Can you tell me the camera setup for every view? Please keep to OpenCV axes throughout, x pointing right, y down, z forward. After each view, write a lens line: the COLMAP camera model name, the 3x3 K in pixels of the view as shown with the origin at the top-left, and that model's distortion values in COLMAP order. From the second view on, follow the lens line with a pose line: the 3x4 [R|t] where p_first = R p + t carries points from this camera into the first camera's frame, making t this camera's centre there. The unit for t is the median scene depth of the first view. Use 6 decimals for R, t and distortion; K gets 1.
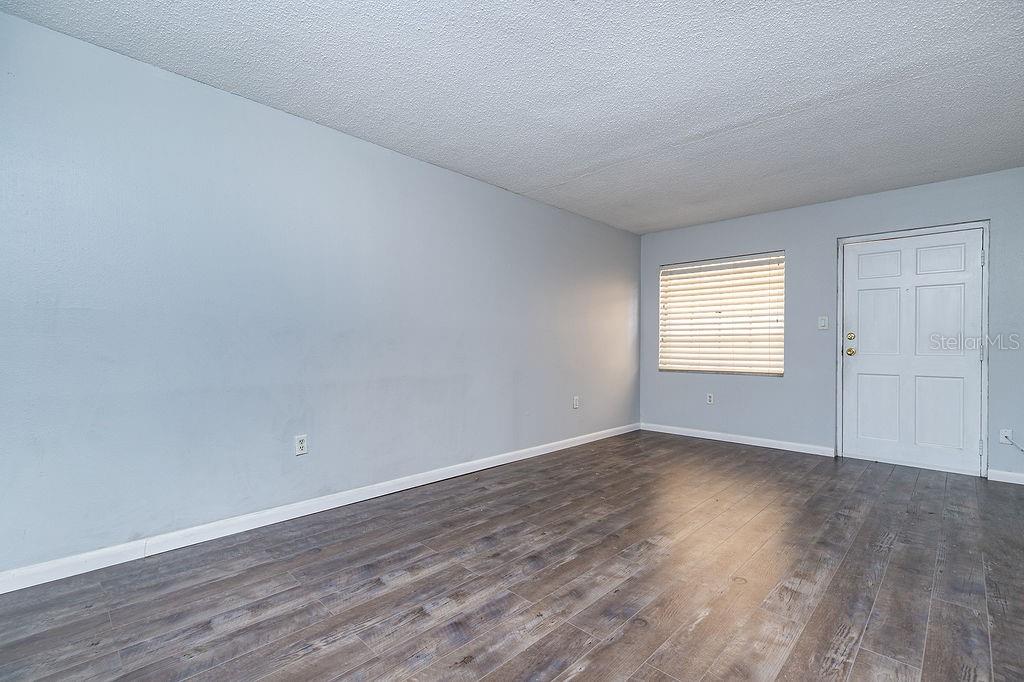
lens RADIAL K [[461.5, 0, 521.3], [0, 461.5, 342.0], [0, 0, 1]] dist [0.013385, -0.001117]
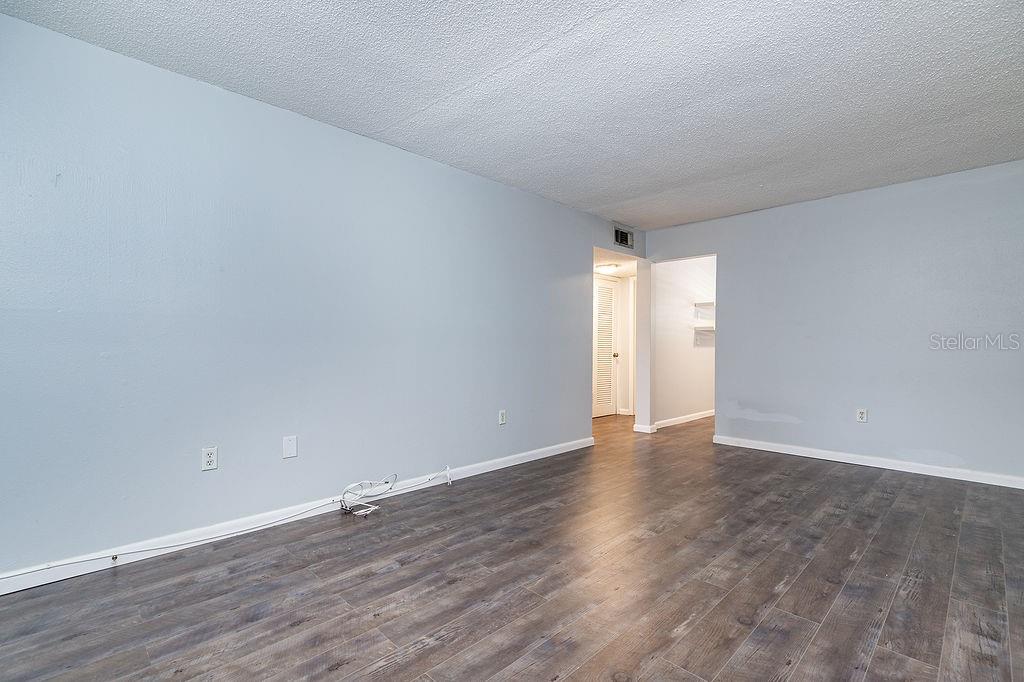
lens RADIAL K [[466.1, 0, 513.9], [0, 466.1, 316.4], [0, 0, 1]] dist [0.003195, 0.001162]
pose [[-0.999501, -0.005299, 0.031152, 0.512474], [-0.007364, 0.997756, -0.066552, 0.013905], [-0.030730, -0.066748, -0.997297, 1.907378]]
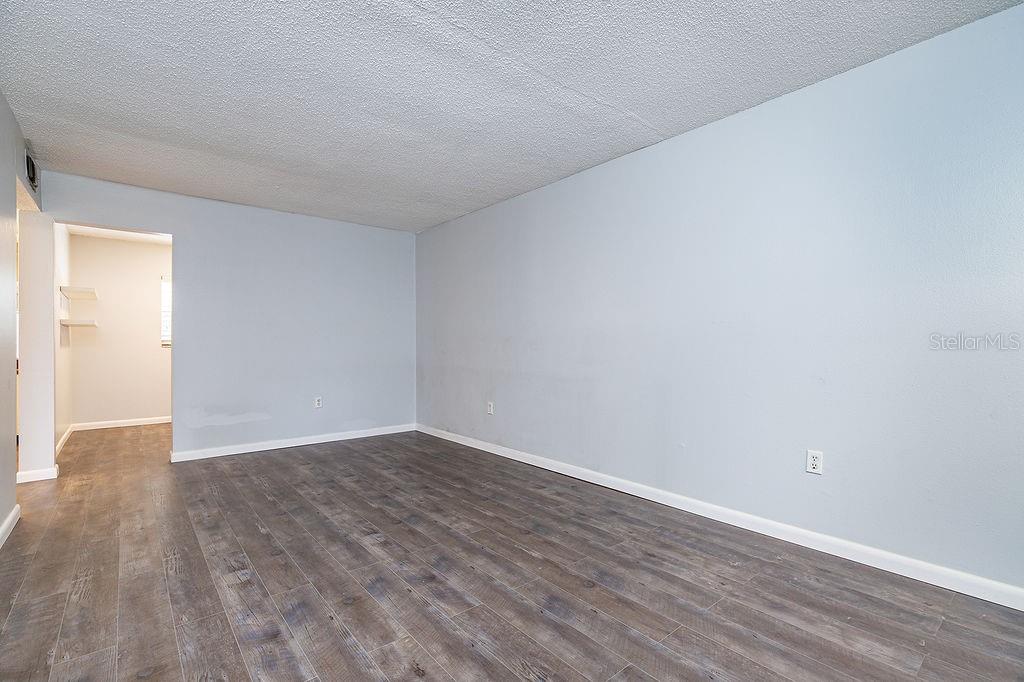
lens RADIAL K [[465.9, 0, 506.2], [0, 465.9, 349.3], [0, 0, 1]] dist [0.004326, 0.000797]
pose [[-0.121645, 0.005375, -0.992559, 1.171391], [0.004437, 0.999978, 0.004871, 0.007921], [0.992564, -0.003812, -0.121667, 1.296037]]
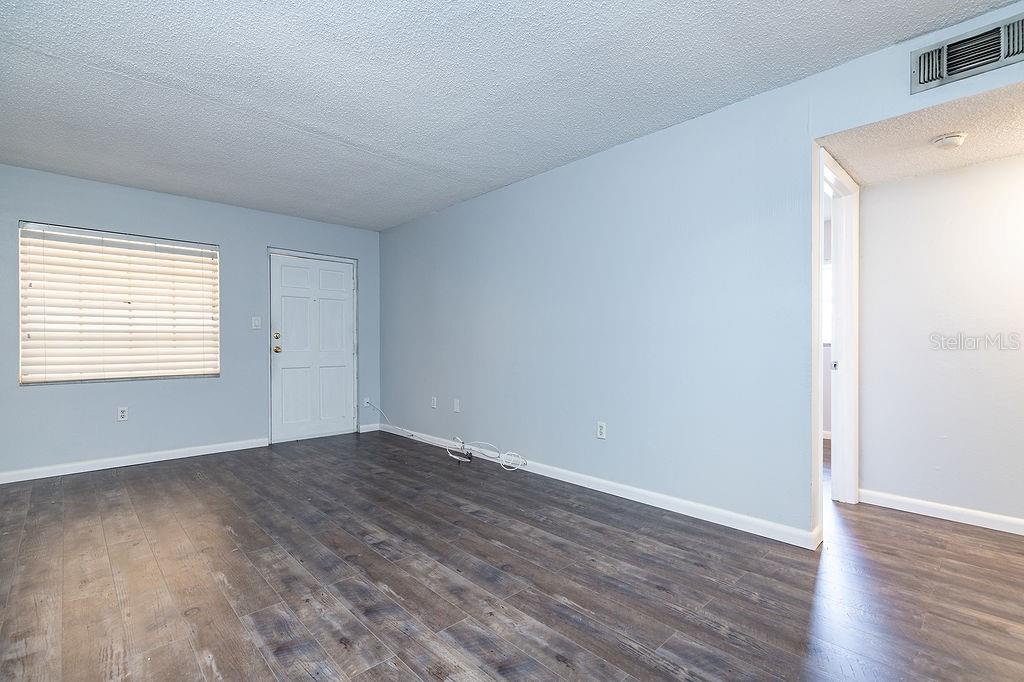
lens RADIAL K [[465.9, 0, 506.2], [0, 465.9, 349.3], [0, 0, 1]] dist [0.004326, 0.000797]
pose [[0.055567, -0.016316, 0.998322, -0.637302], [-0.003984, 0.999855, 0.016563, -0.001691], [-0.998447, -0.004897, 0.055494, 0.605104]]
